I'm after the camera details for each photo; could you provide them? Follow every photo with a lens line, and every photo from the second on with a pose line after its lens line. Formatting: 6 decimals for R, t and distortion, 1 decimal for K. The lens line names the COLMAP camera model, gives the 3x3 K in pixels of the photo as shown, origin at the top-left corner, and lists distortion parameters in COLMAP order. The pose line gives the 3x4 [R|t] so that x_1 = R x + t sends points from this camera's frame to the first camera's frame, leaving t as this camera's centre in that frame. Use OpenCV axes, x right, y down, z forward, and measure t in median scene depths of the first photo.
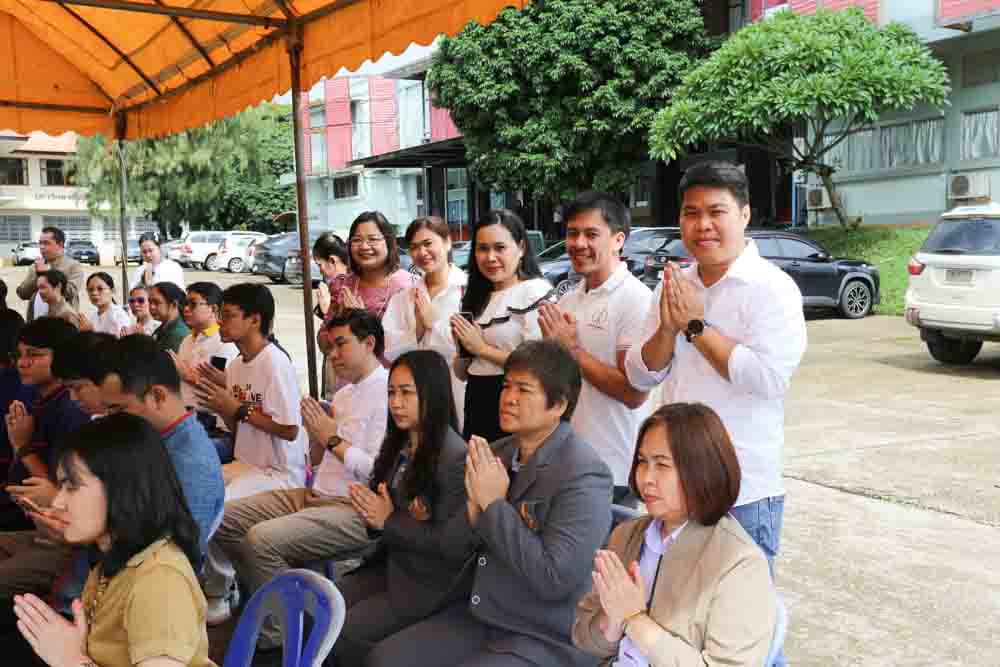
lens RADIAL K [[1077.8, 0, 502.3], [0, 1077.8, 337.9], [0, 0, 1]] dist [0.047855, 0.000000]
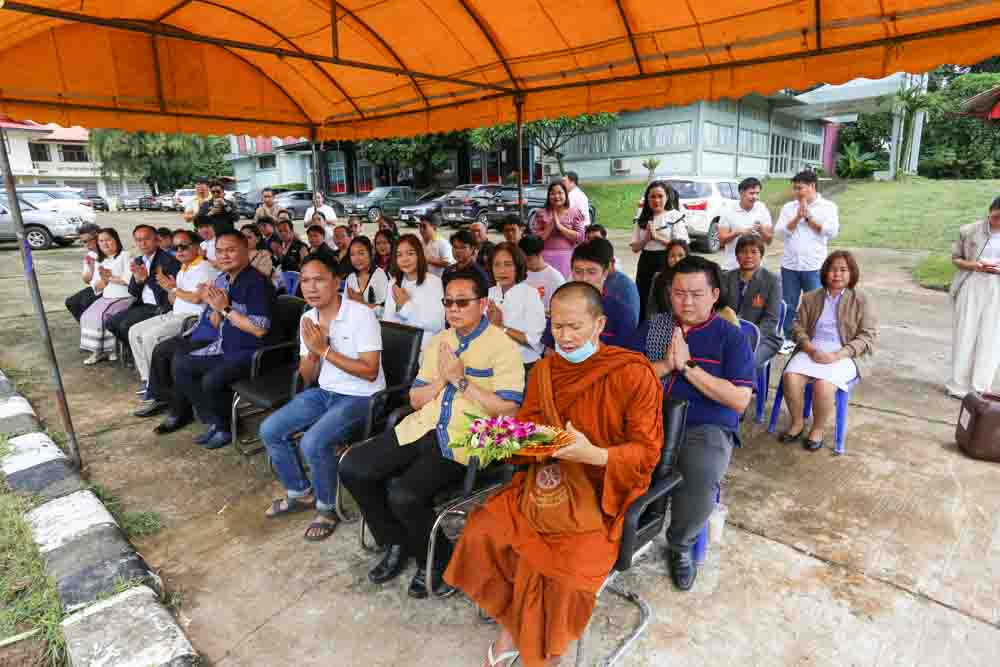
lens RADIAL K [[577.3, 0, 494.3], [0, 577.3, 329.7], [0, 0, 1]] dist [-0.045554, 0.022750]
pose [[0.962385, -0.070066, 0.262499, -0.067182], [0.031008, 0.988187, 0.150082, 0.000430], [-0.269914, -0.136297, 0.953189, -0.014474]]
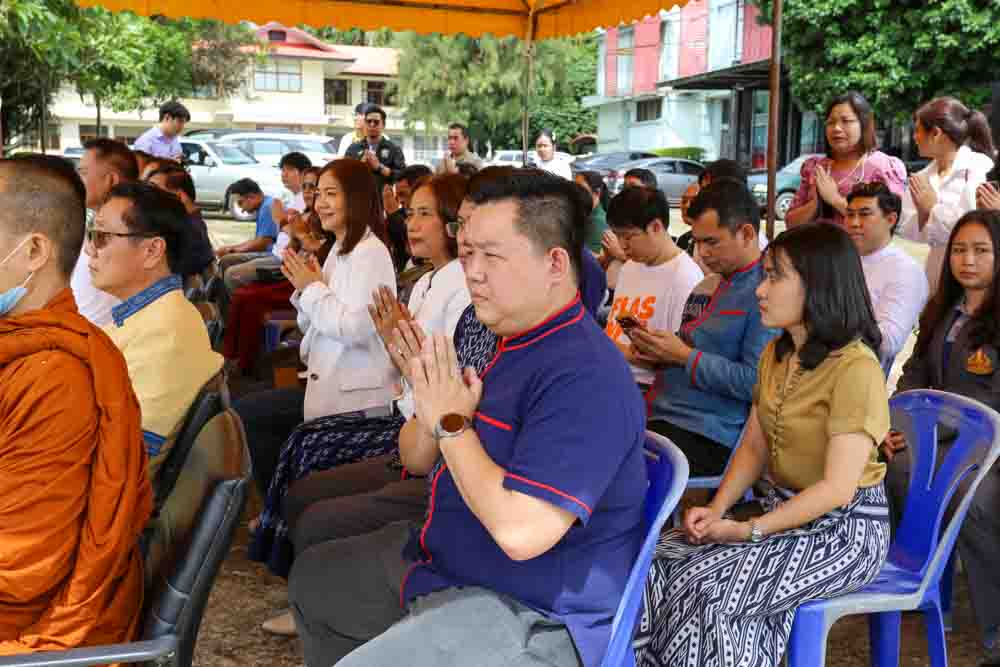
lens RADIAL K [[1077.8, 0, 500.3], [0, 1077.8, 334.5], [0, 0, 1]] dist [0.047855, 0.000000]
pose [[0.966162, 0.068418, -0.248696, -0.019445], [-0.052862, 0.996235, 0.068707, 0.006337], [0.252461, -0.053235, 0.966142, -0.008189]]
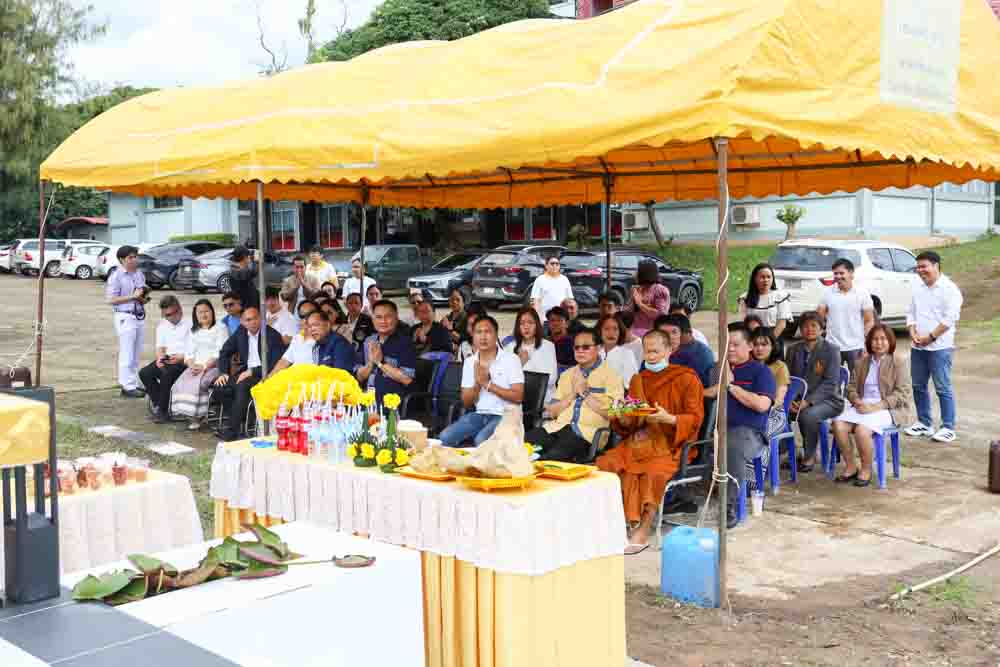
lens RADIAL K [[1077.8, 0, 496.2], [0, 1077.8, 329.6], [0, 0, 1]] dist [0.047855, 0.000000]
pose [[0.970414, -0.013899, 0.241045, -0.111848], [0.016526, 0.999824, -0.008881, 0.004987], [-0.240879, 0.012602, 0.970473, -0.125687]]
